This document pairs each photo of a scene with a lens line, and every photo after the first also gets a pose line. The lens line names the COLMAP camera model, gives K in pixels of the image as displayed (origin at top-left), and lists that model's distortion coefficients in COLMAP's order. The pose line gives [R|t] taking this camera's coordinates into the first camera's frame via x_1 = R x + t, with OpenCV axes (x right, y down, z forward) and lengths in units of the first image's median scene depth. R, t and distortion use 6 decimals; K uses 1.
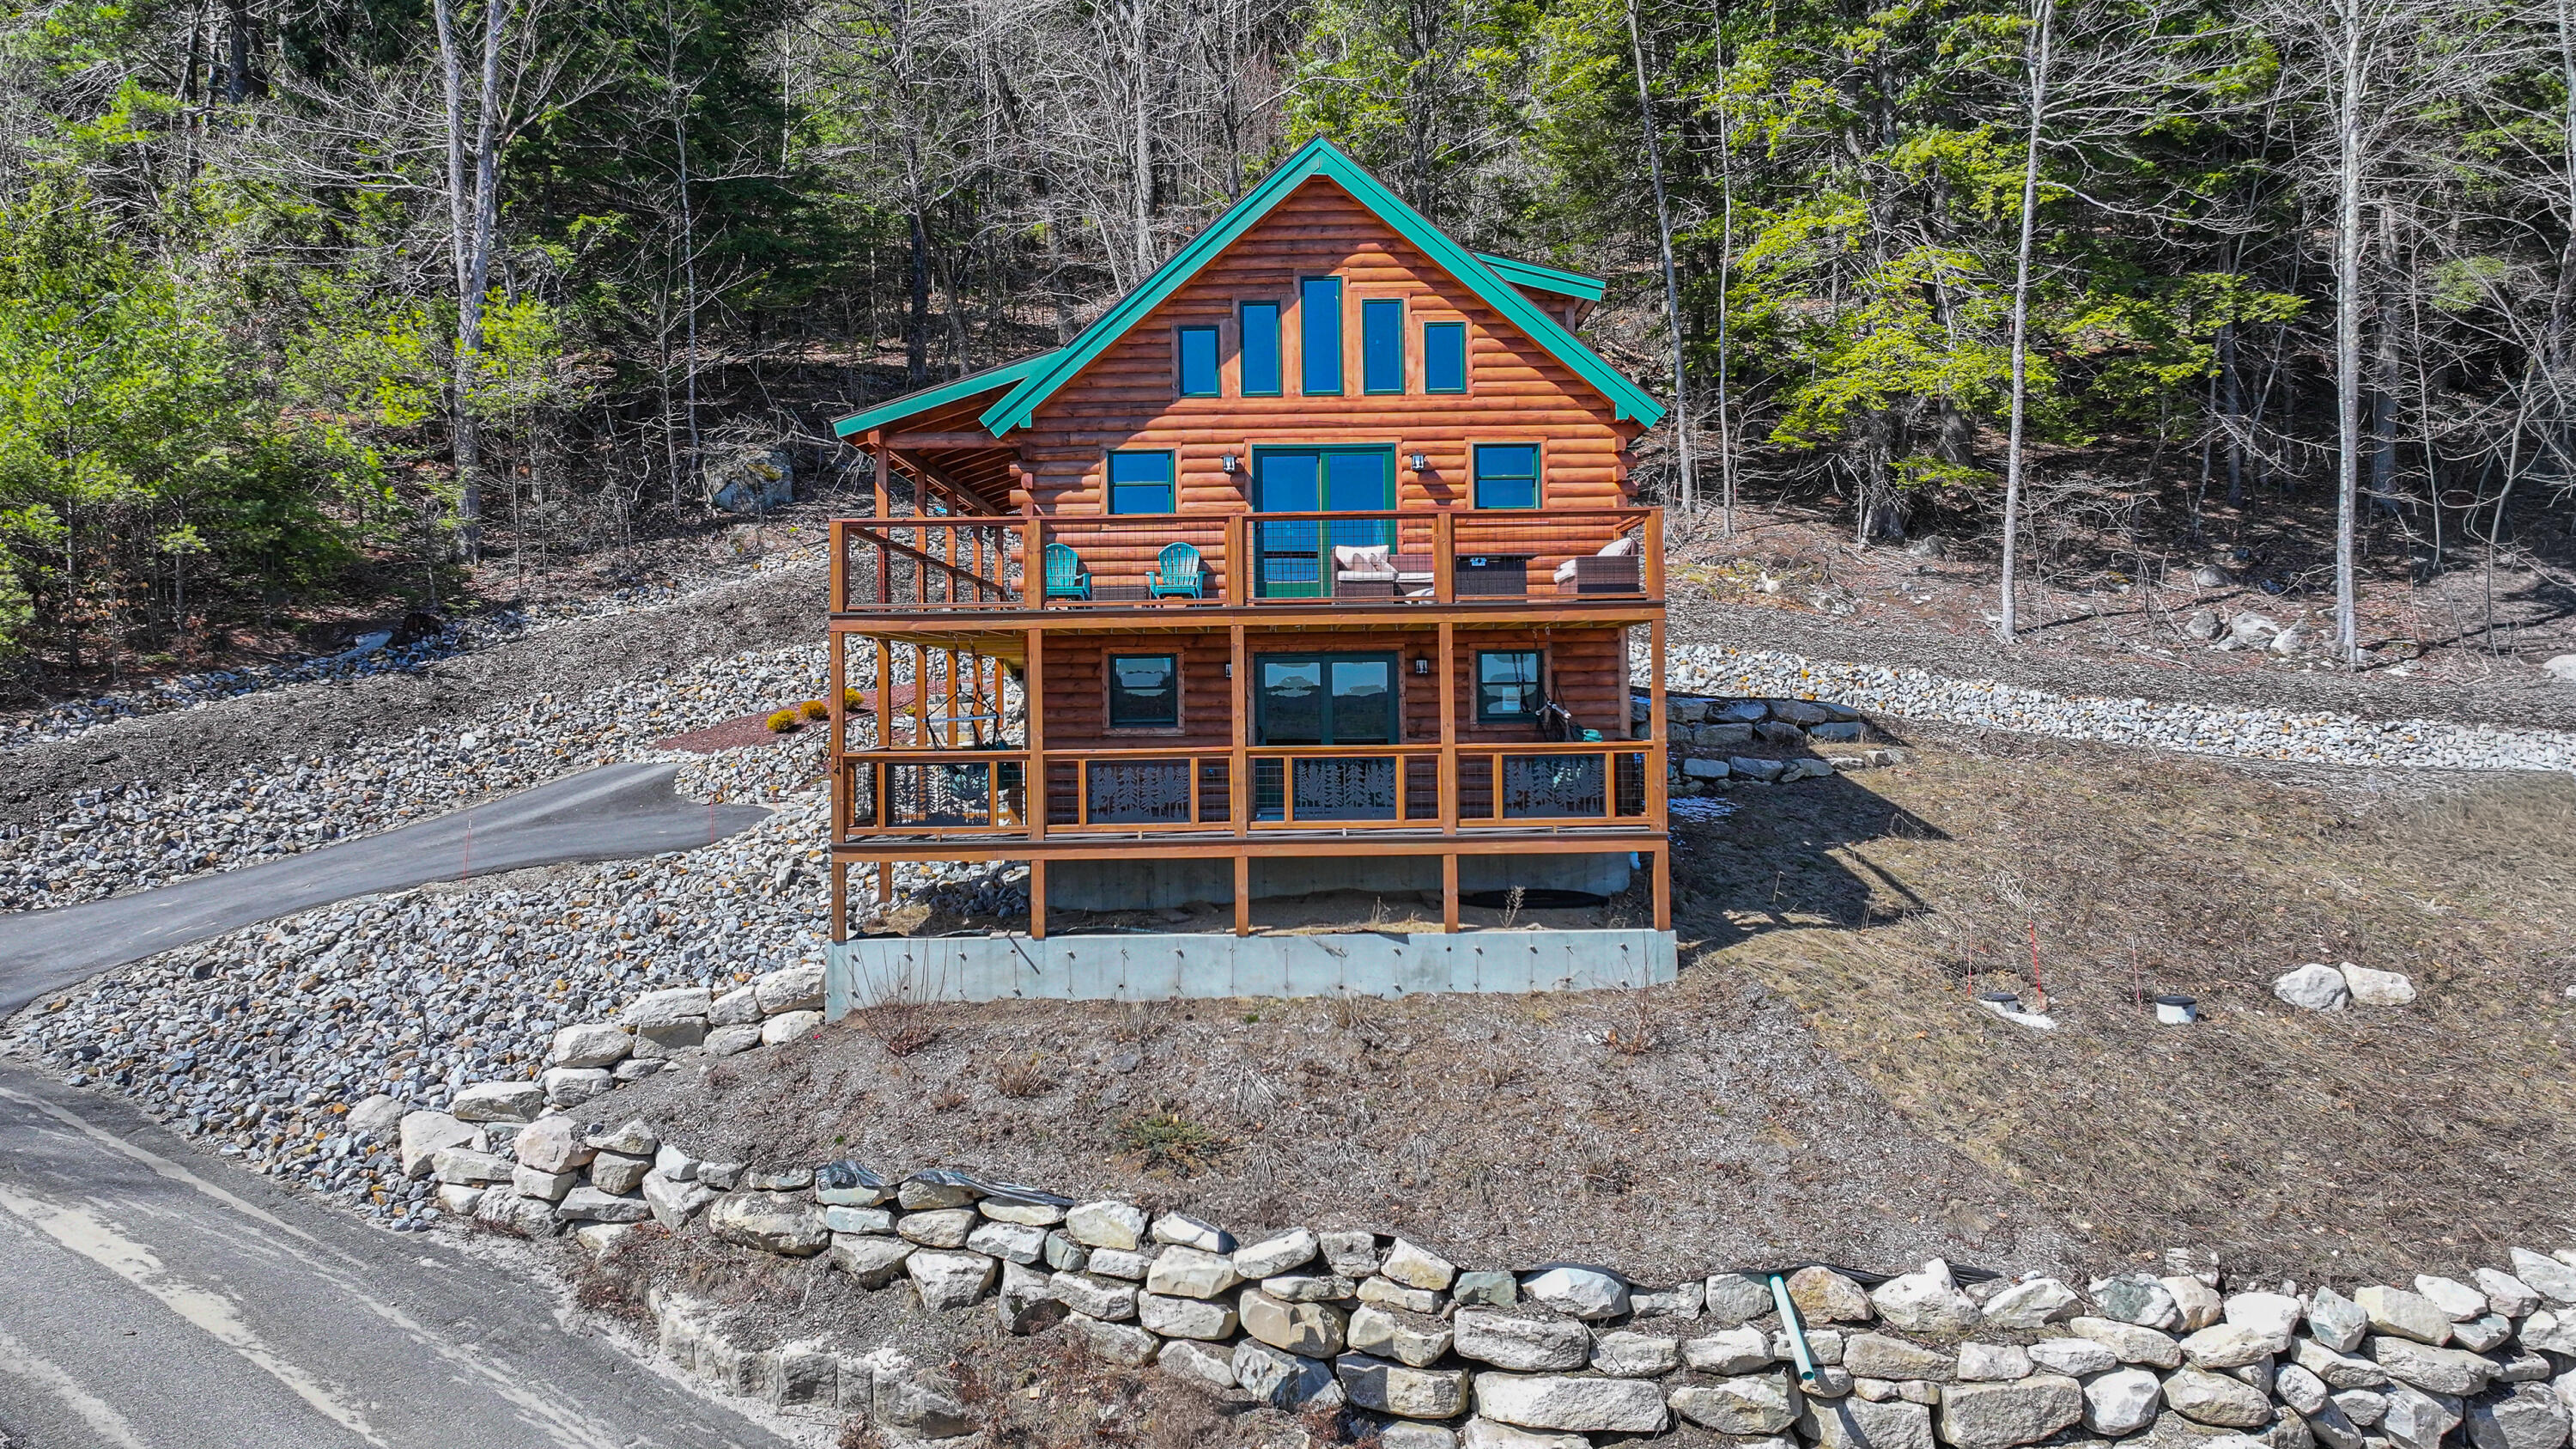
lens RADIAL K [[1865.1, 0, 1271.9], [0, 1865.1, 657.8], [0, 0, 1]] dist [0.004431, 0.000205]
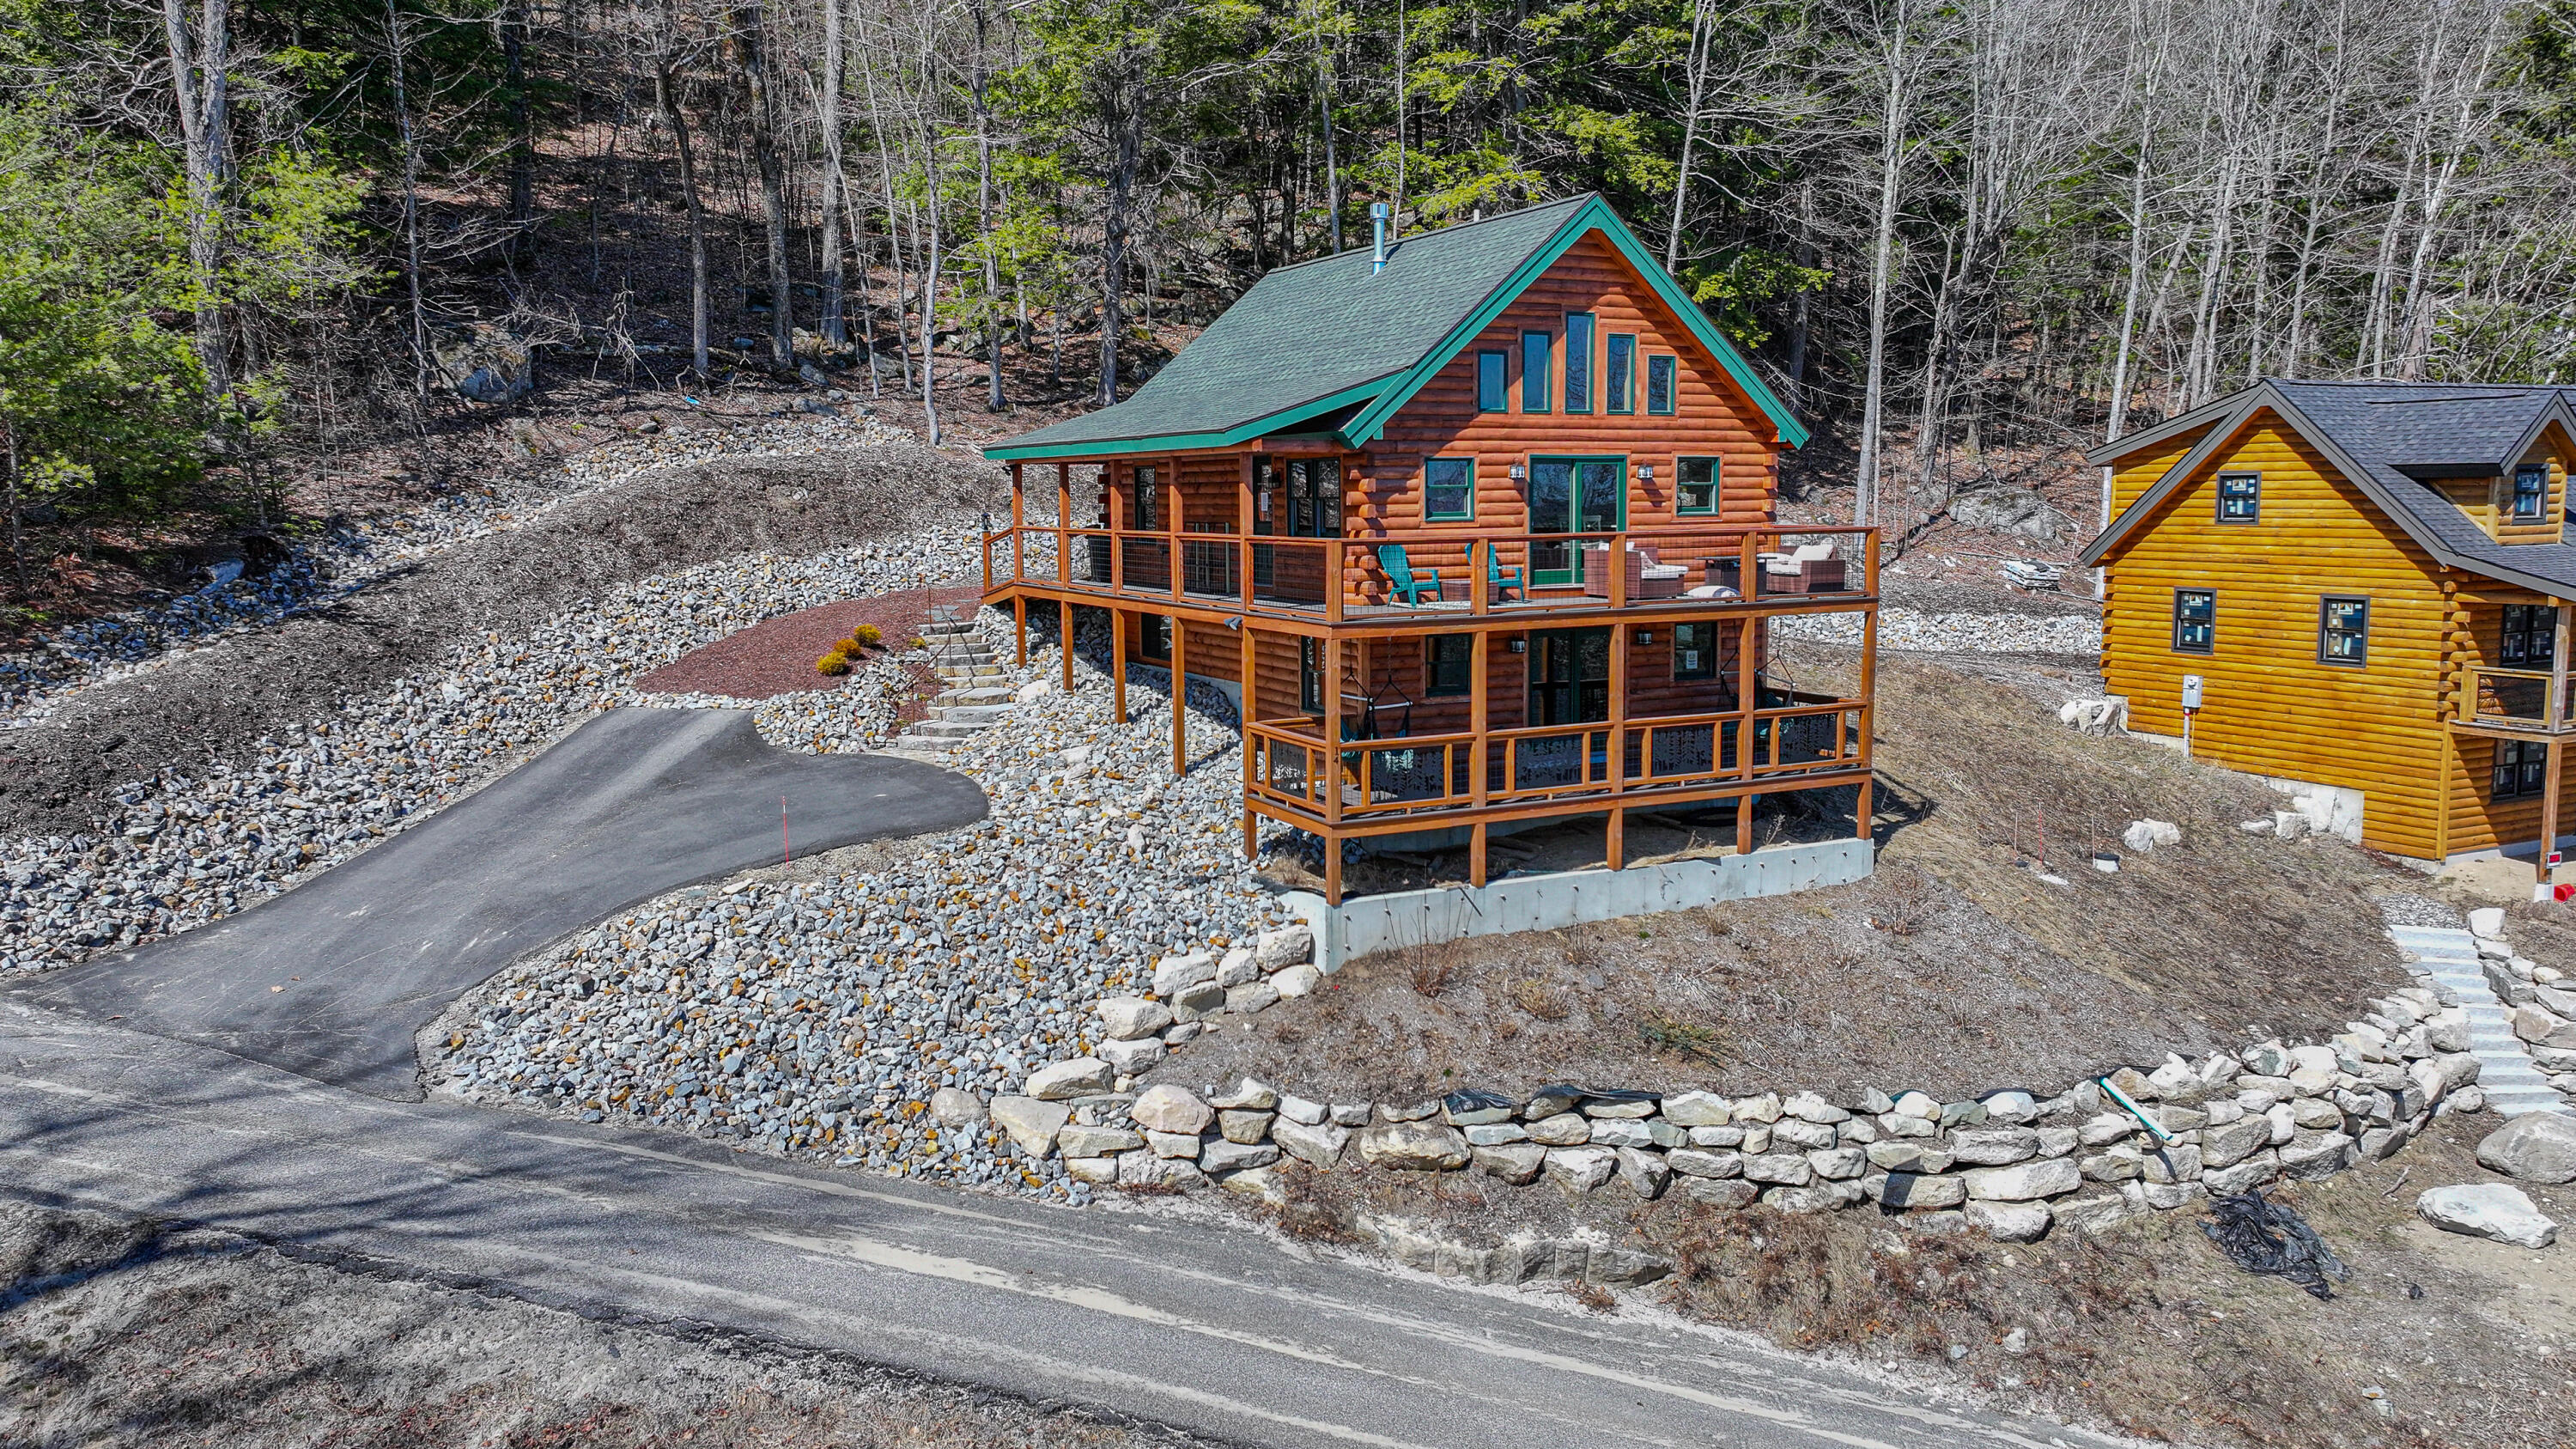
lens RADIAL K [[1823.0, 0, 1298.7], [0, 1823.0, 719.4], [0, 0, 1]] dist [-0.004962, 0.027163]
pose [[0.888161, -0.049874, 0.456818, -0.774850], [-0.015927, 0.990155, 0.139068, -0.121249], [-0.459256, -0.130790, 0.878623, 0.029746]]
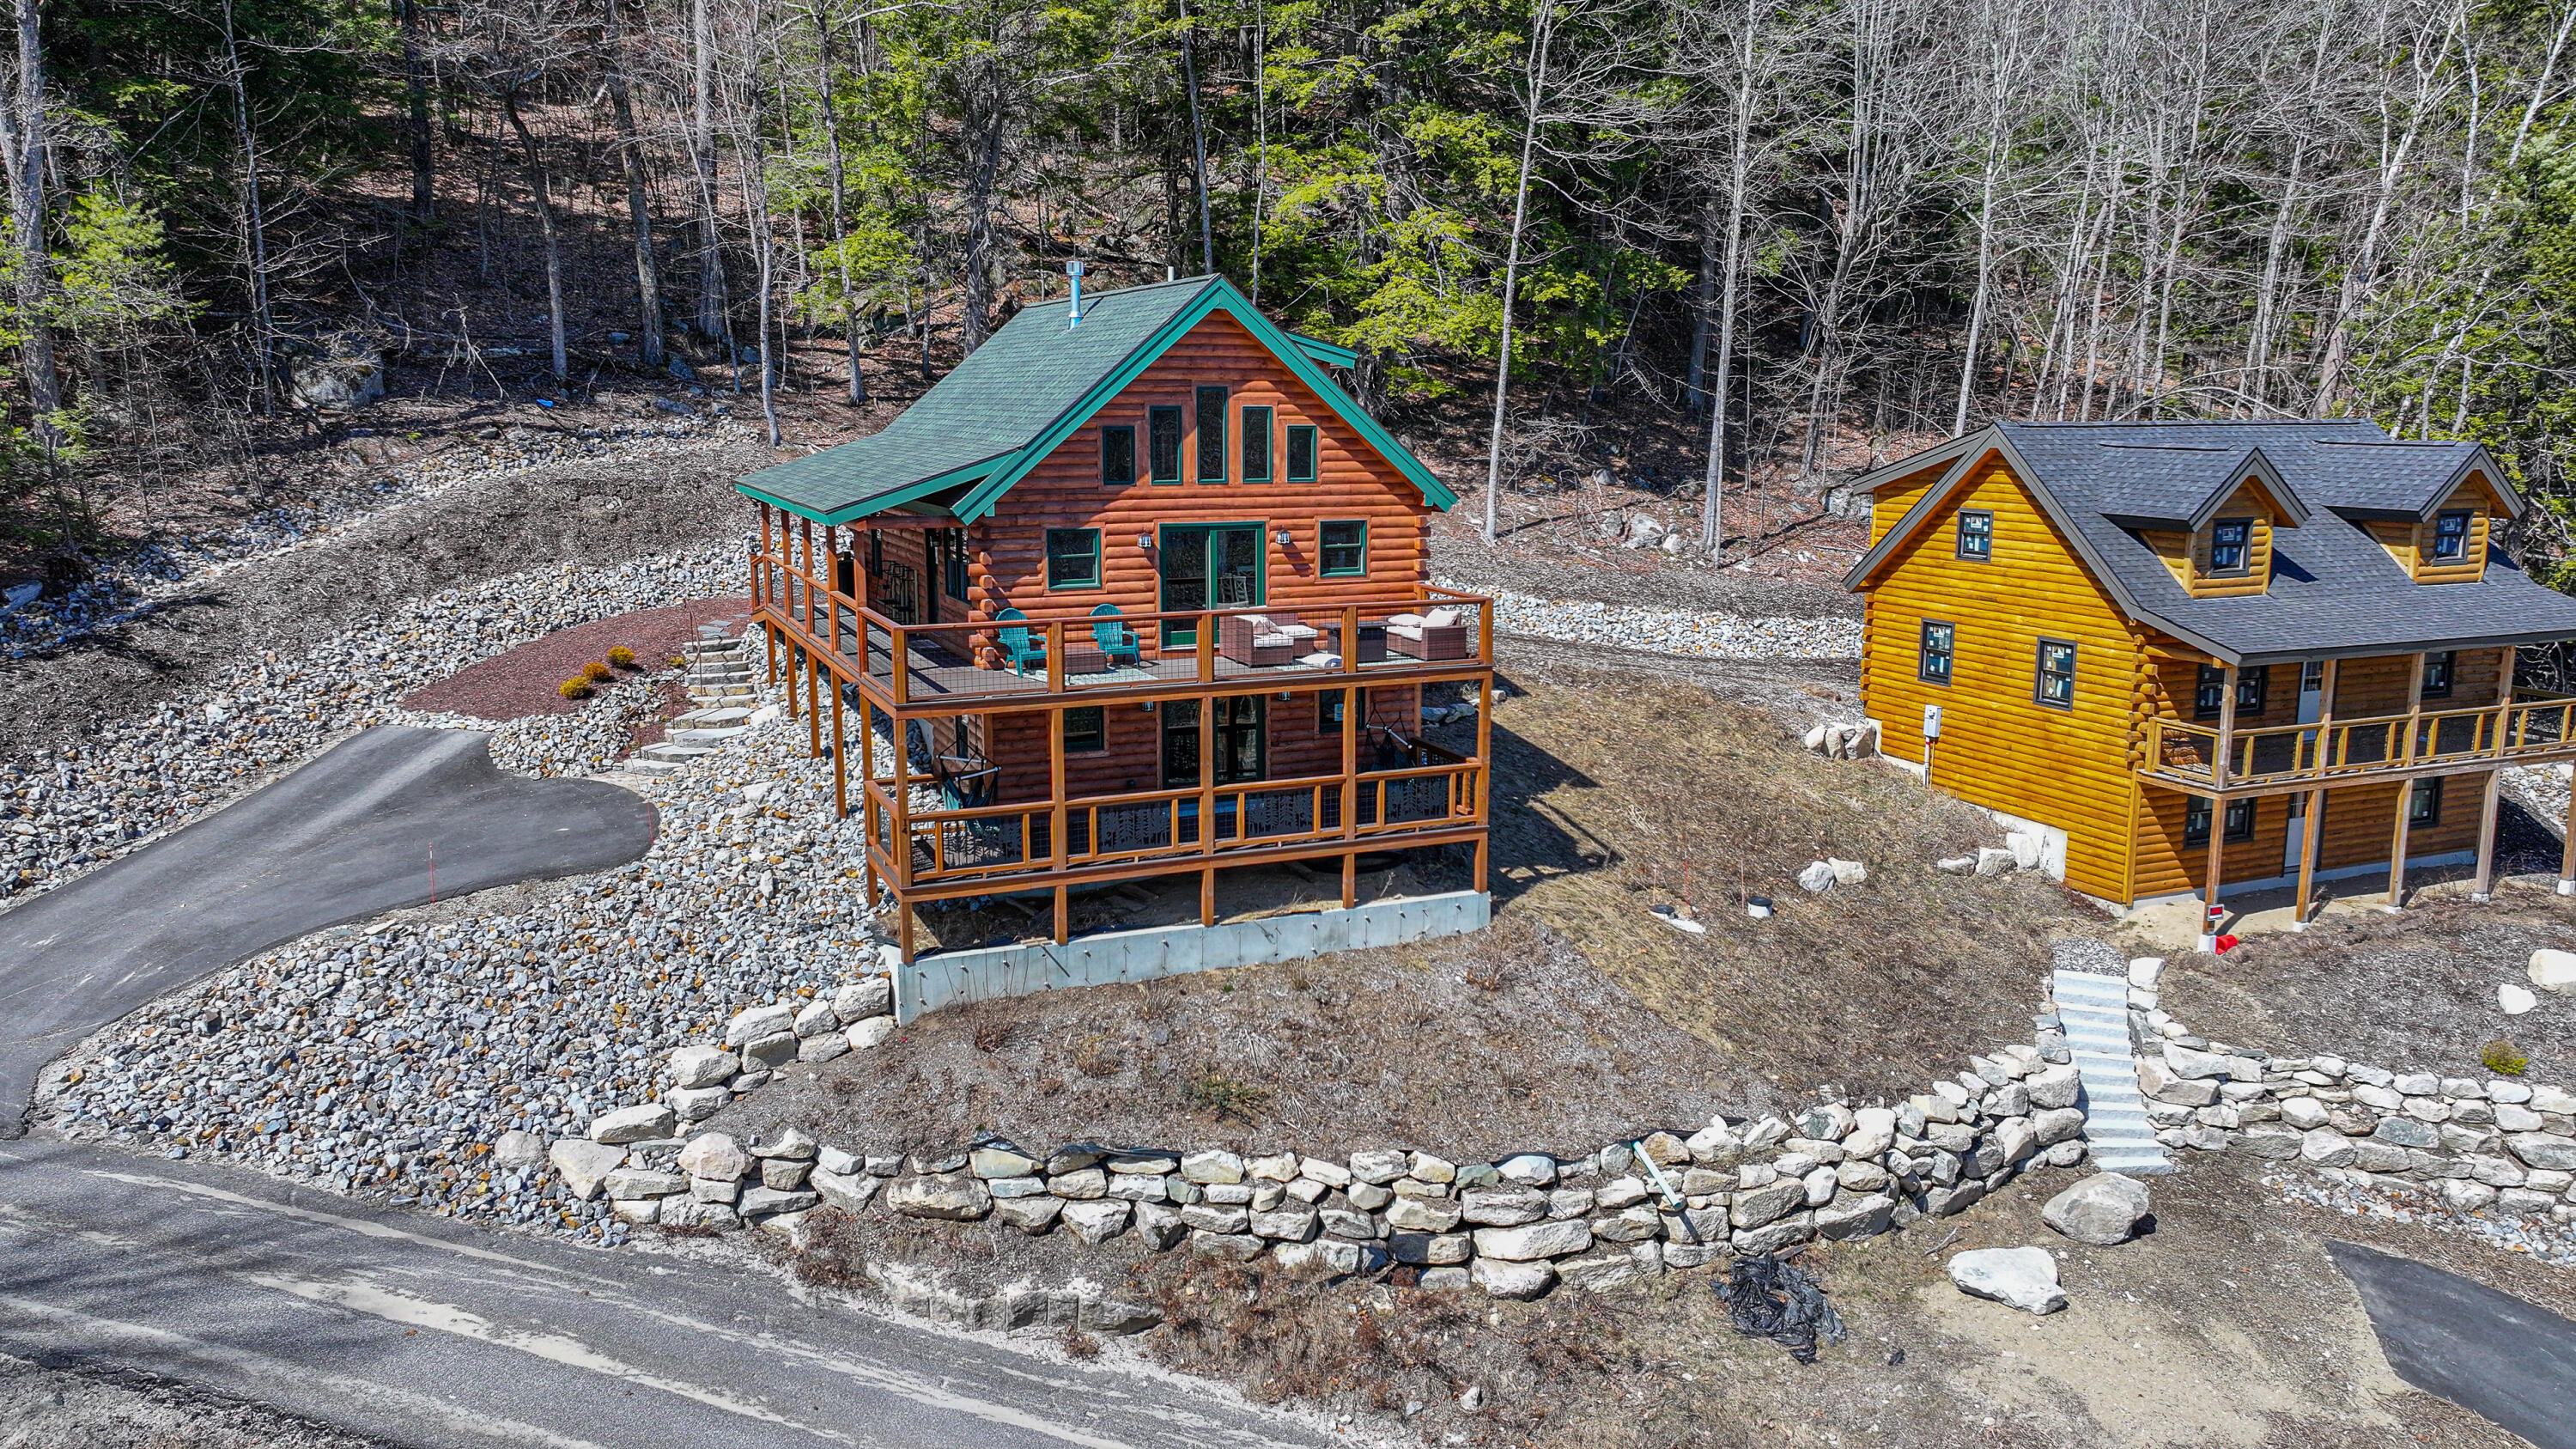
lens RADIAL K [[1786.8, 0, 1288.5], [0, 1786.8, 719.7], [0, 0, 1]] dist [0.007372, -0.003166]
pose [[0.913974, -0.054786, 0.402057, -0.478712], [-0.025771, 0.981006, 0.192260, -0.248327], [-0.404953, -0.186082, 0.895202, -0.148677]]
